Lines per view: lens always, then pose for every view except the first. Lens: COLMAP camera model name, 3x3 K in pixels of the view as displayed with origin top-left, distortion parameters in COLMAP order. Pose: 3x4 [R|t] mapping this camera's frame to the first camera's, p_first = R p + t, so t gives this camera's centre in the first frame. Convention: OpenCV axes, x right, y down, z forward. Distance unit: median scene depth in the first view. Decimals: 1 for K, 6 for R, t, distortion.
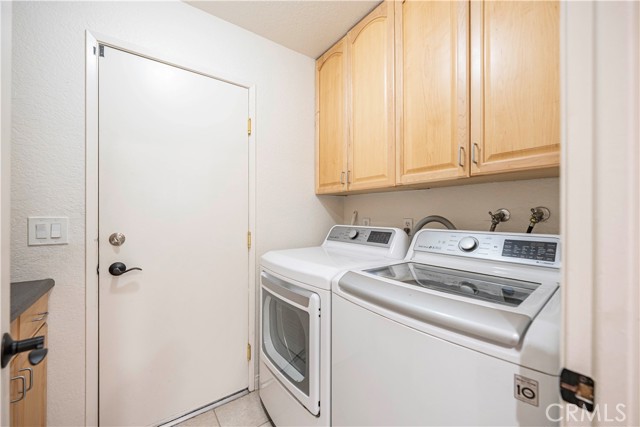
lens RADIAL K [[255.1, 0, 318.5], [0, 255.1, 214.2], [0, 0, 1]] dist [-0.001020, -0.000066]
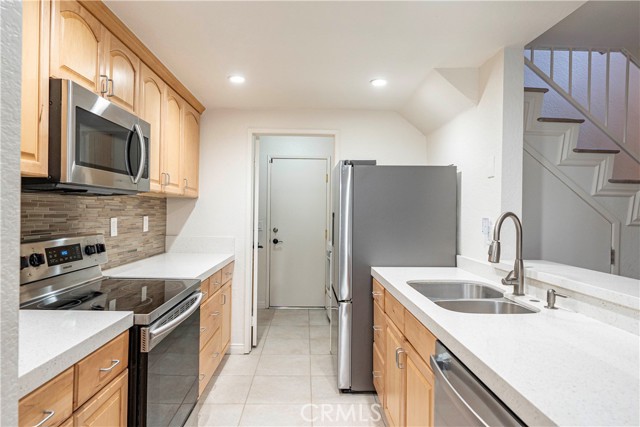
lens RADIAL K [[388.7, 0, 318.4], [0, 388.7, 213.2], [0, 0, 1]] dist [-0.001872, -0.000254]
pose [[0.822758, 0.007496, -0.568342, 1.901784], [-0.009704, 0.999953, -0.000859, -0.080387], [0.568308, 0.006222, 0.822792, -2.107287]]
